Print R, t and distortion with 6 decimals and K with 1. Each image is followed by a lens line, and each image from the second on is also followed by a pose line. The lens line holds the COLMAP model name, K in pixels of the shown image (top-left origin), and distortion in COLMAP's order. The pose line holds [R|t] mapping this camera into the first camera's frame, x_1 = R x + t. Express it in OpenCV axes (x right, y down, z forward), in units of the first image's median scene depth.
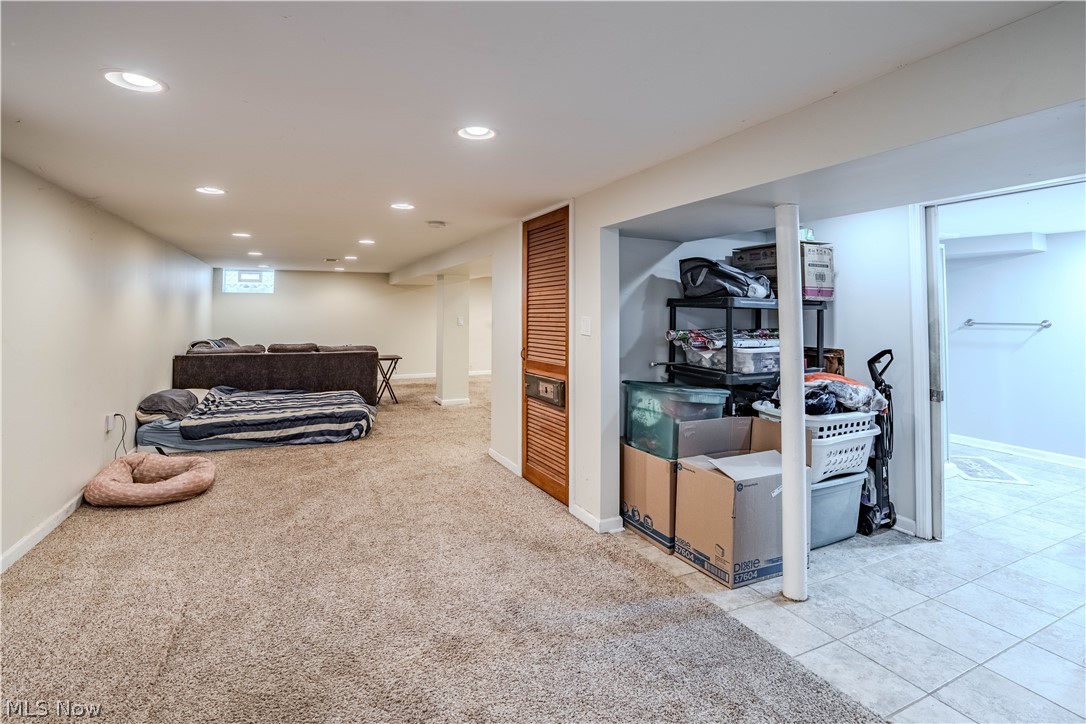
lens RADIAL K [[529.8, 0, 544.6], [0, 529.8, 297.0], [0, 0, 1]] dist [-0.039799, 0.001065]
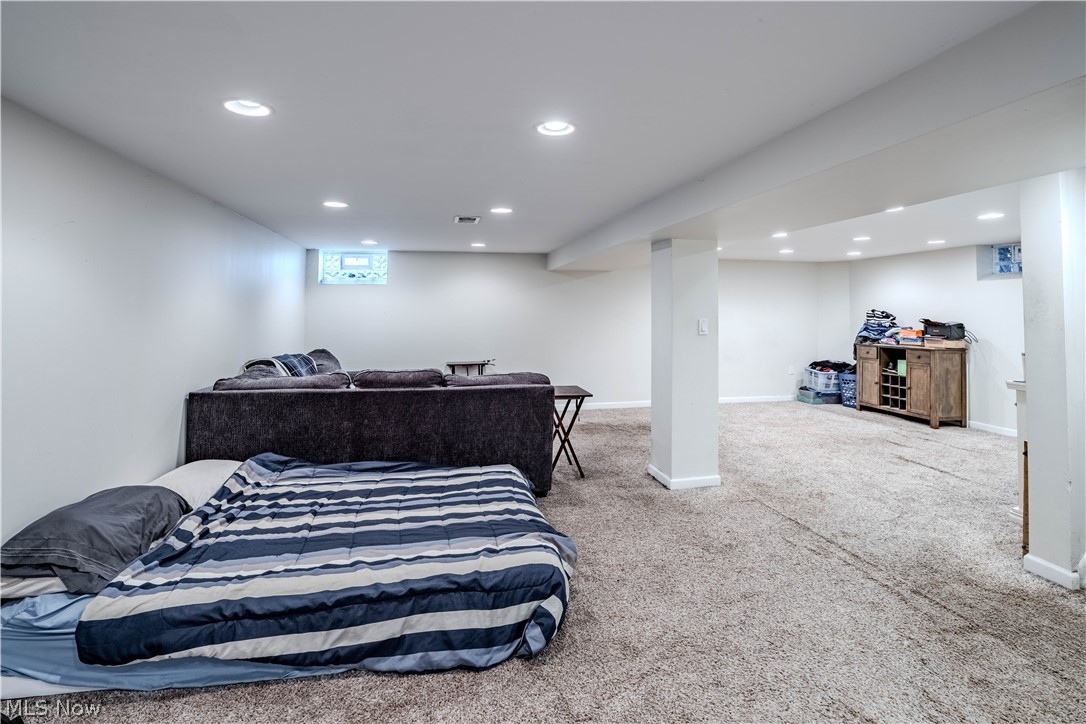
lens RADIAL K [[529.8, 0, 544.6], [0, 529.8, 297.0], [0, 0, 1]] dist [-0.039799, 0.001065]
pose [[0.971828, -0.011440, -0.235415, -0.225209], [0.011316, 0.999934, -0.001878, 0.019090], [0.235421, -0.000839, 0.971893, 0.552317]]
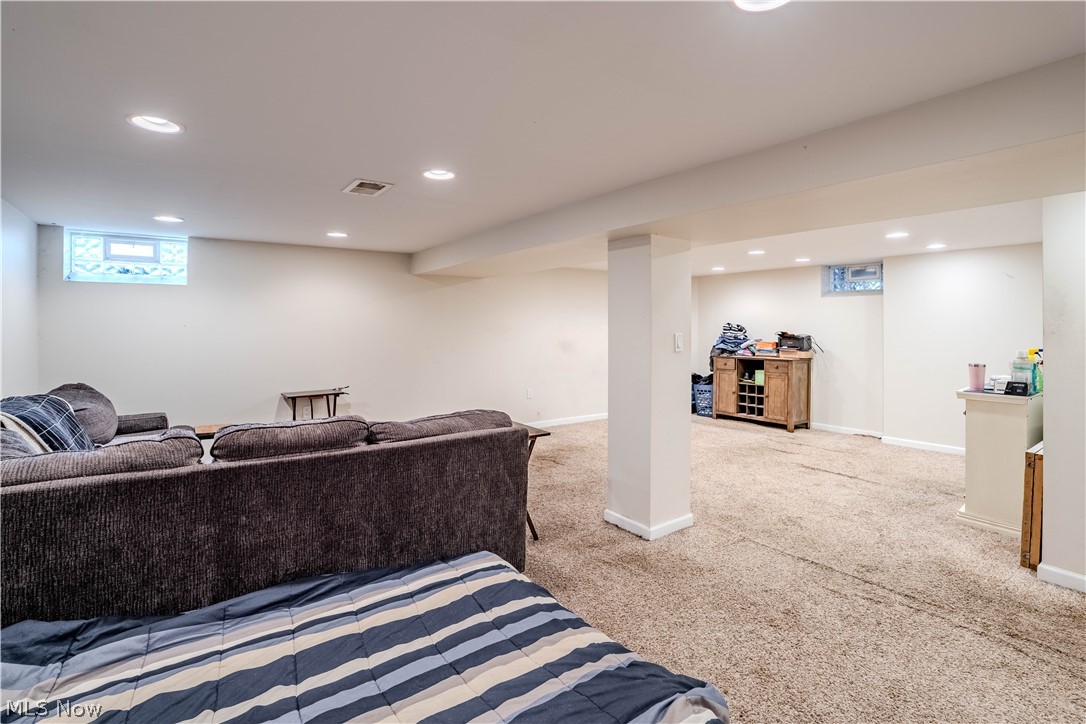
lens RADIAL K [[522.8, 0, 548.4], [0, 522.8, 329.4], [0, 0, 1]] dist [-0.061001, 0.023280]
pose [[0.983833, -0.006909, 0.178957, -0.411315], [0.000595, 0.999376, 0.035311, 0.024051], [-0.179090, -0.034633, 0.983223, 0.718155]]
